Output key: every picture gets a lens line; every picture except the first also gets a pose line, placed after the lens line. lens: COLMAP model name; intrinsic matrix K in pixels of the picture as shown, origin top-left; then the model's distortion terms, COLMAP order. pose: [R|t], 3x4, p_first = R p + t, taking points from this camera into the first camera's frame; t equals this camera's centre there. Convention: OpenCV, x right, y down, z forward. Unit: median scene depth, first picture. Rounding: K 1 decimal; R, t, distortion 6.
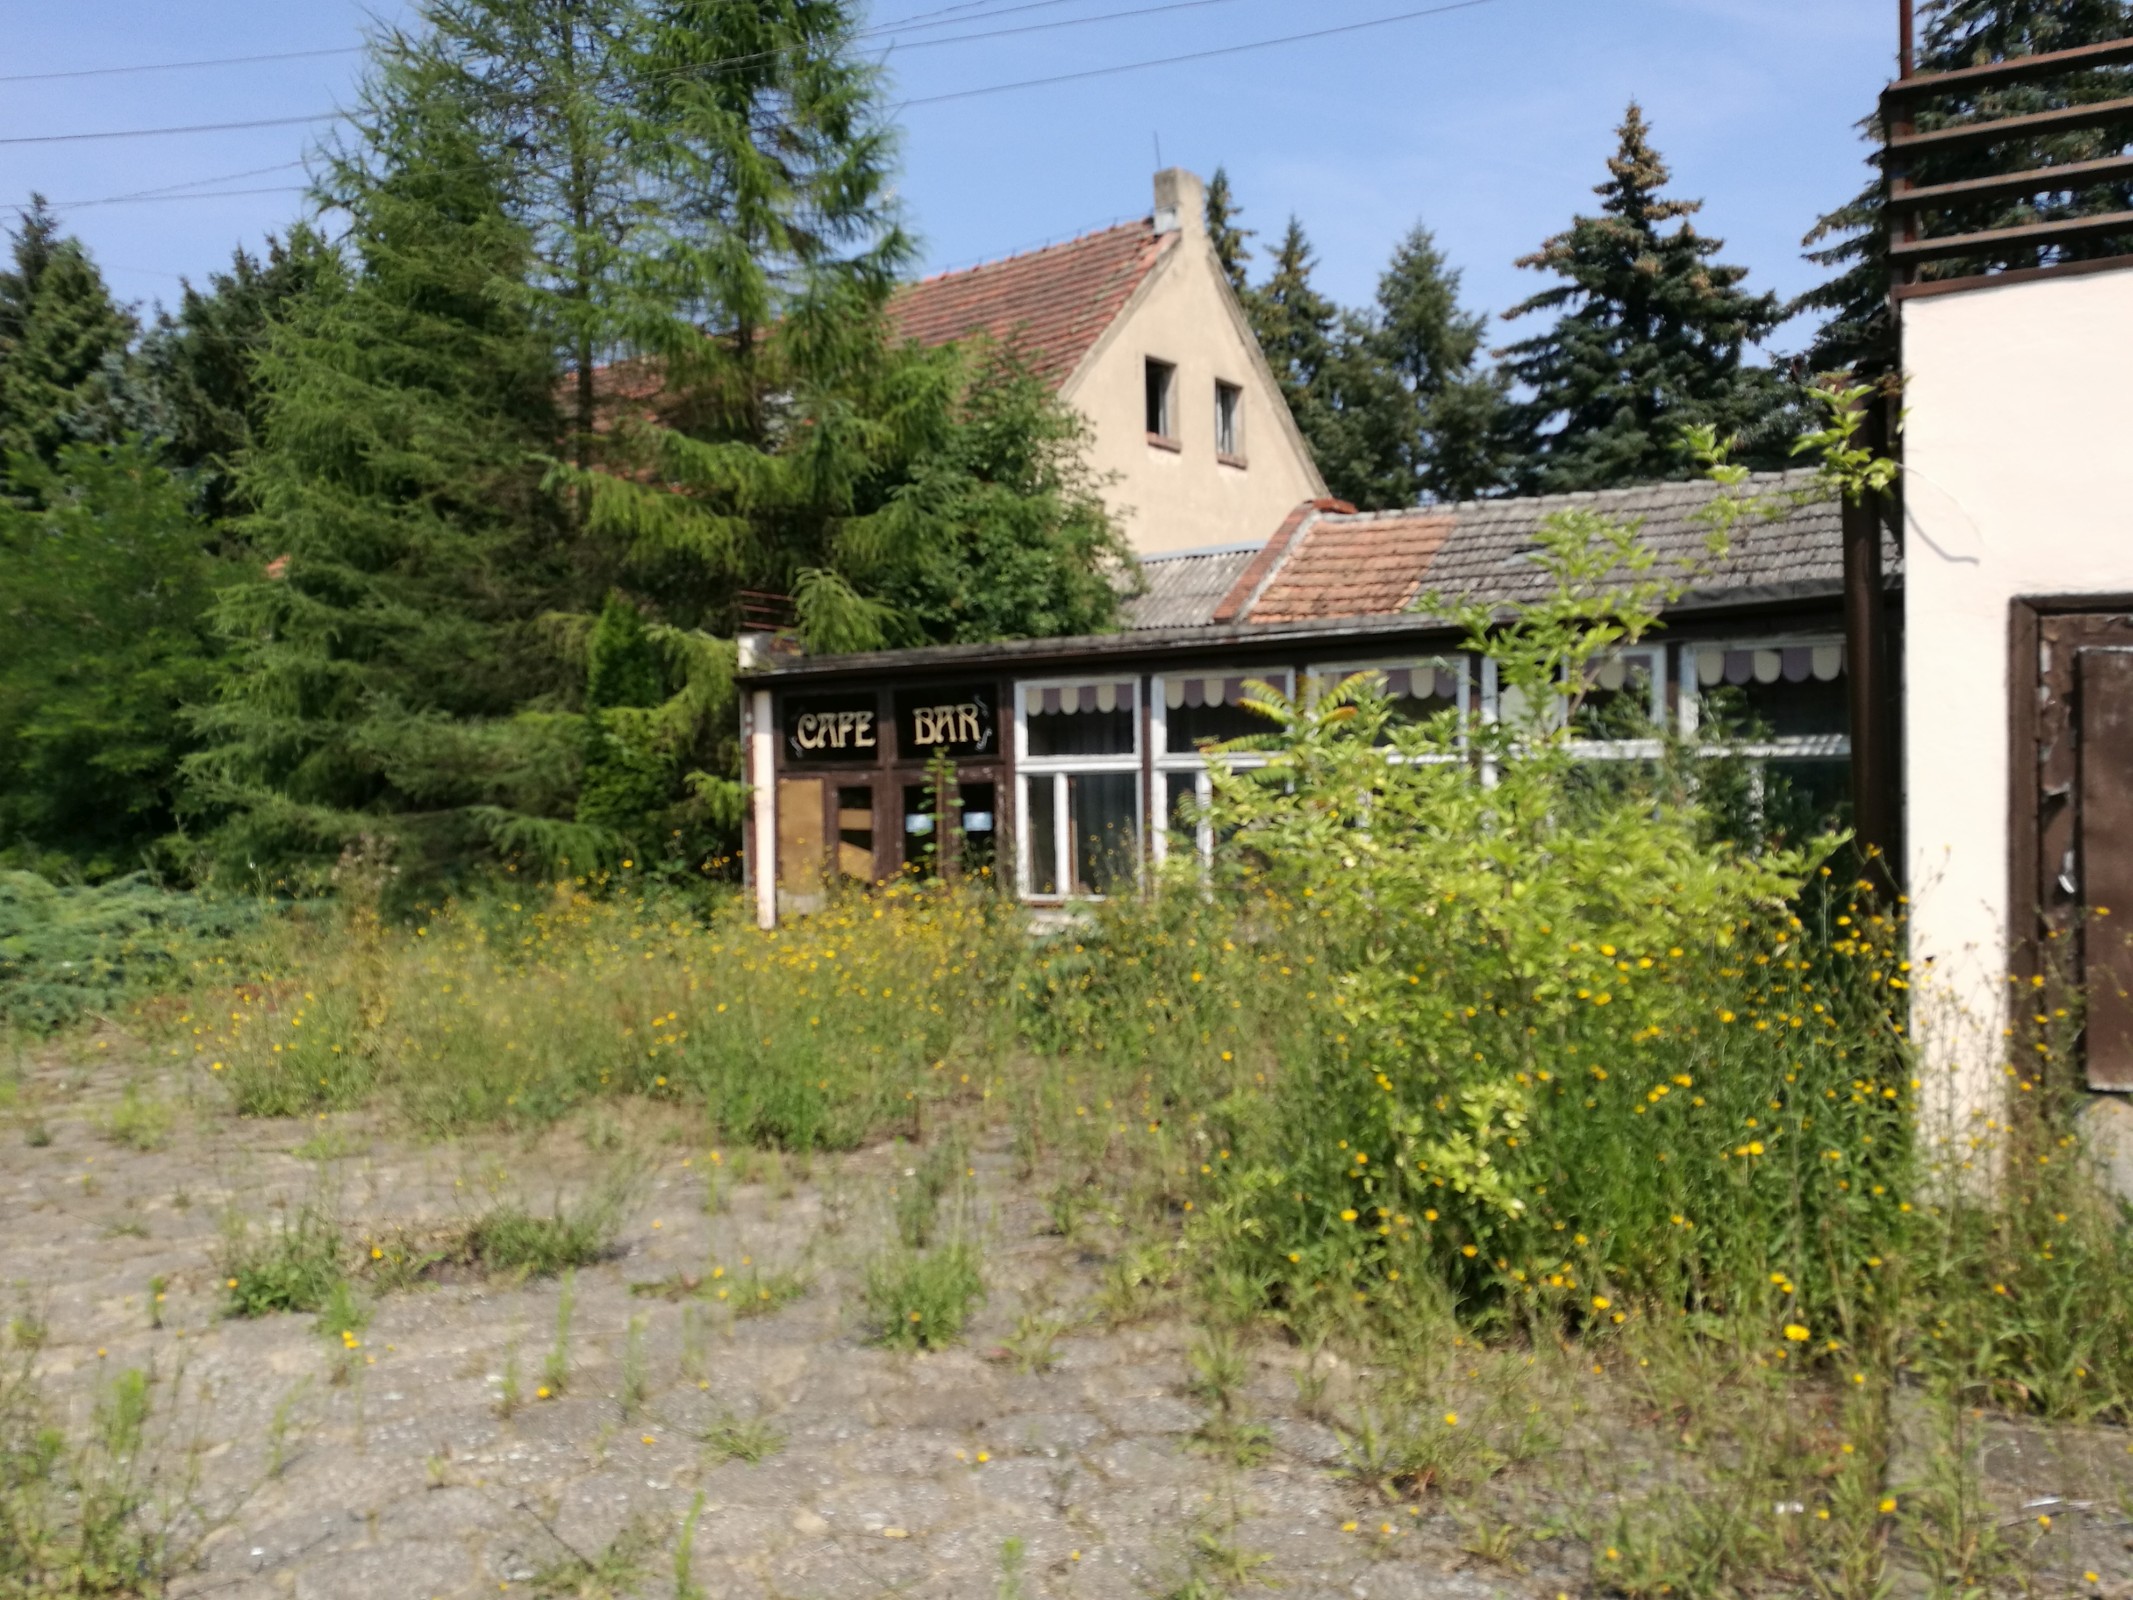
lens RADIAL K [[1723.6, 0, 1066.5], [0, 1723.6, 800.0], [0, 0, 1]] dist [0.002140, 0.002740]
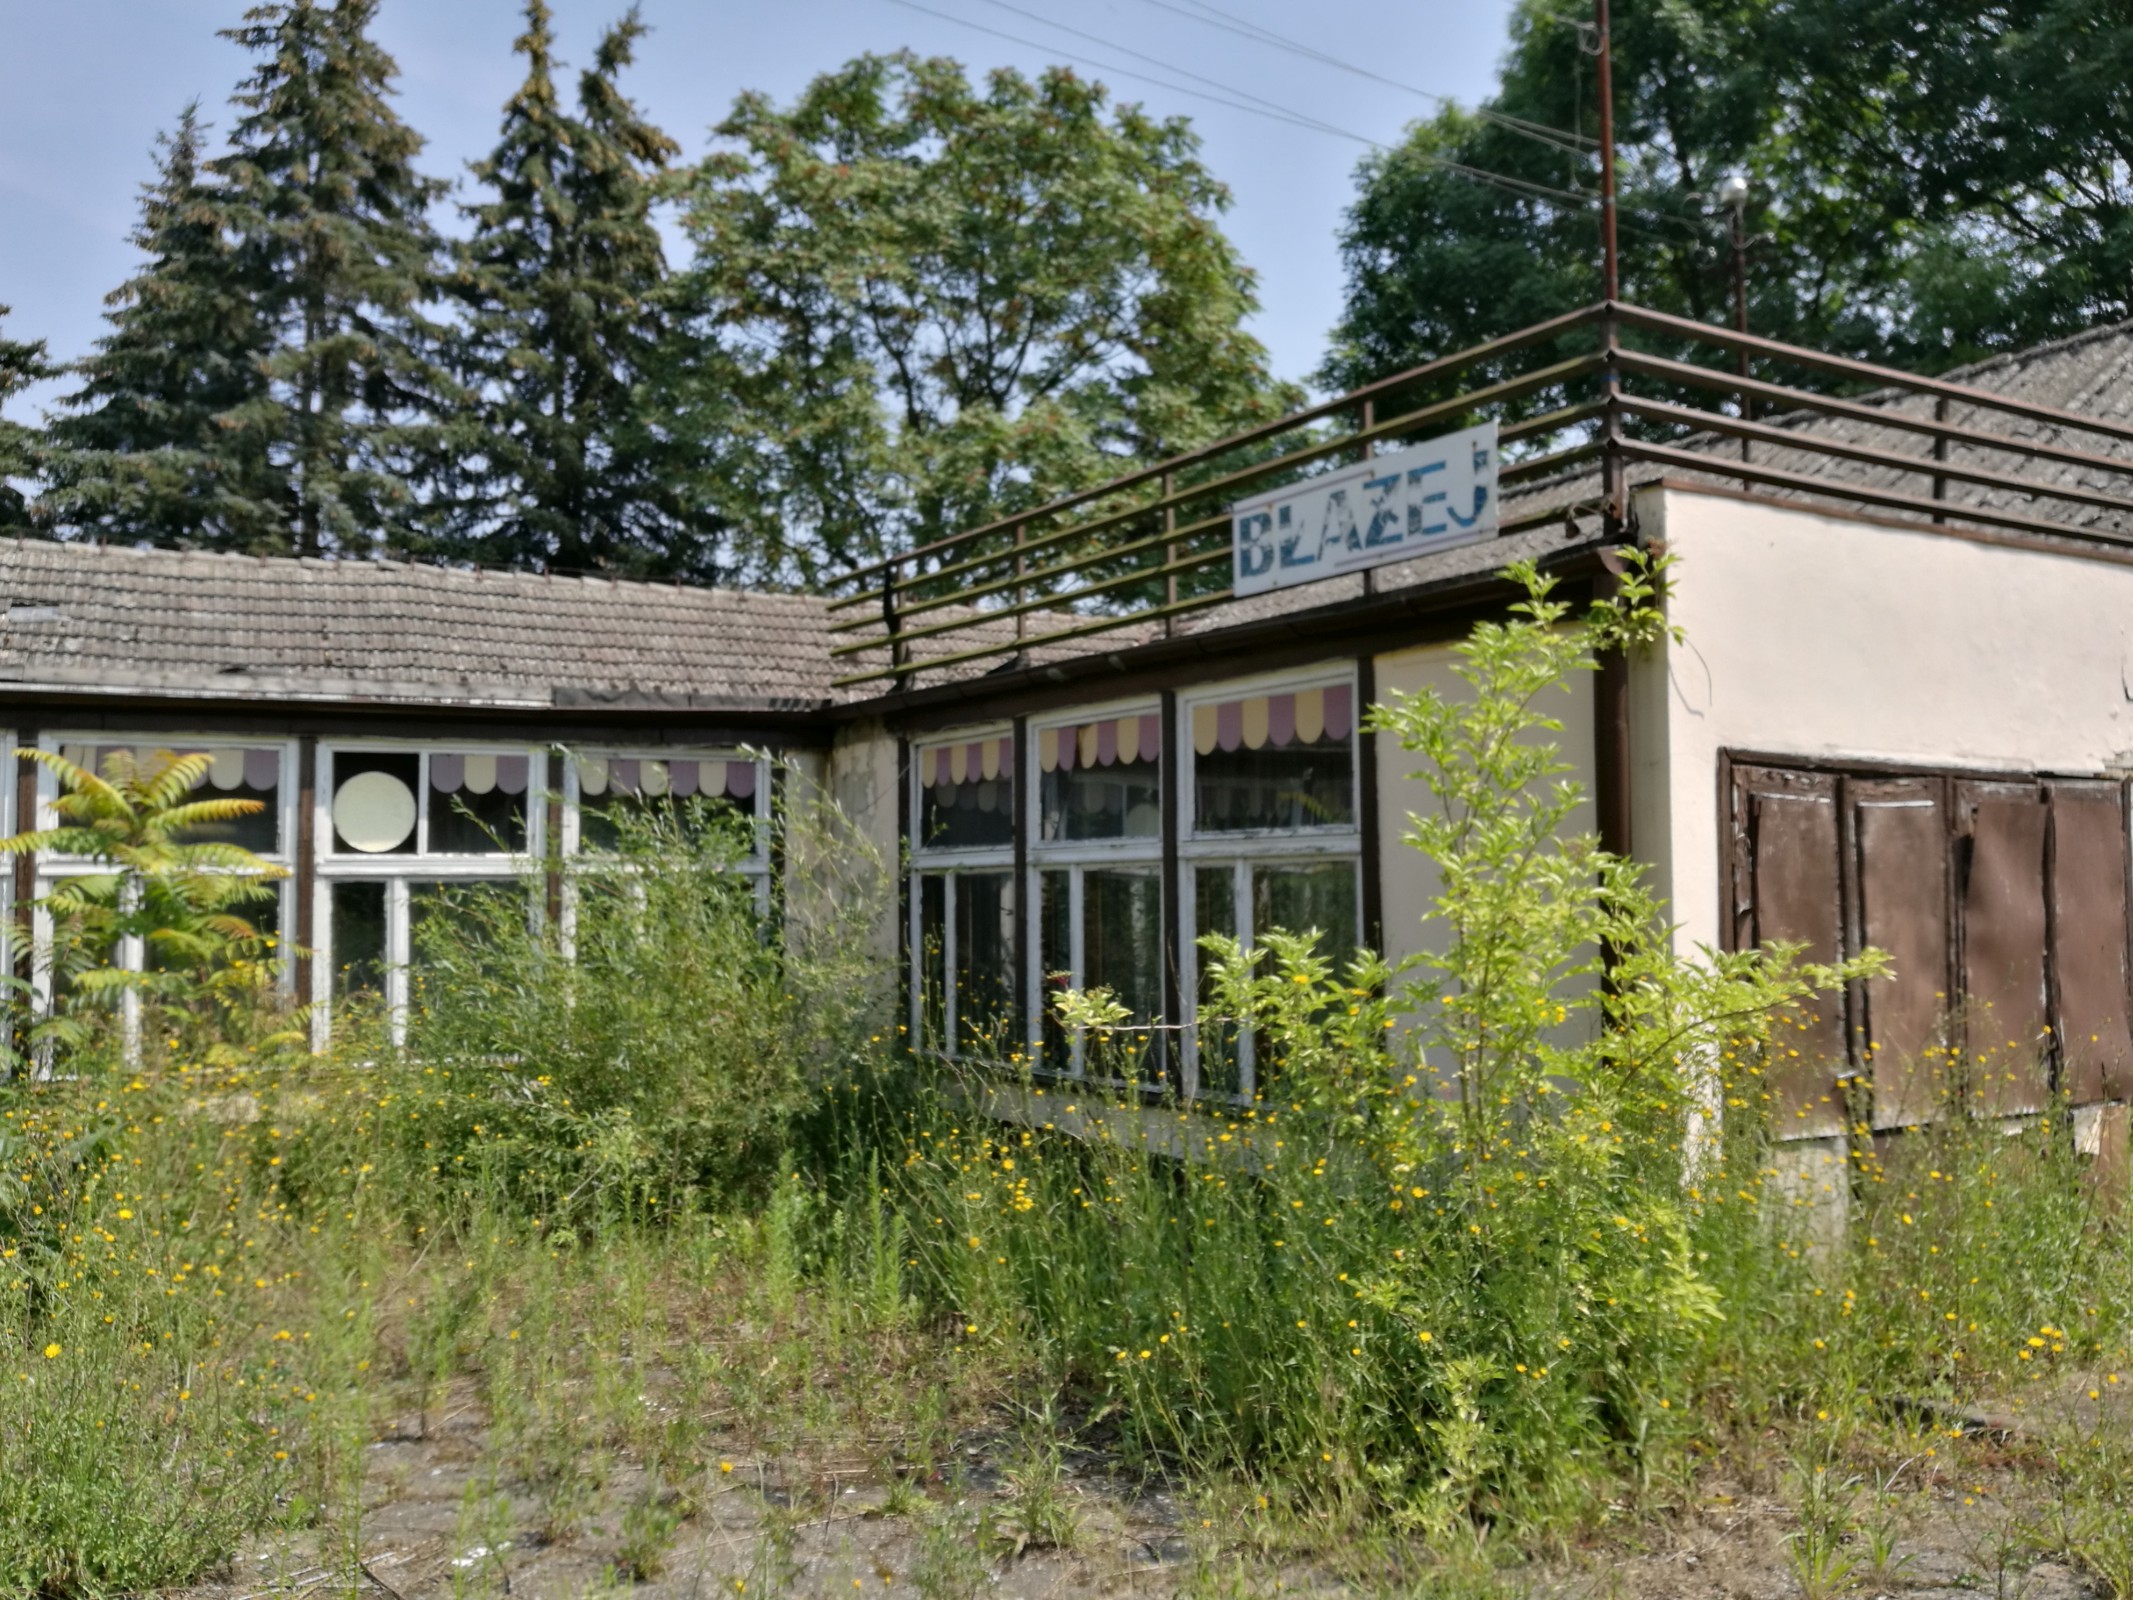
lens RADIAL K [[1824.1, 0, 1066.5], [0, 1824.1, 800.0], [0, 0, 1]] dist [-0.000080, 0.002843]
pose [[0.514910, 0.056345, 0.855391, -0.386995], [0.003942, 0.997671, -0.068091, 0.003259], [-0.857235, 0.038433, 0.513489, 0.353844]]
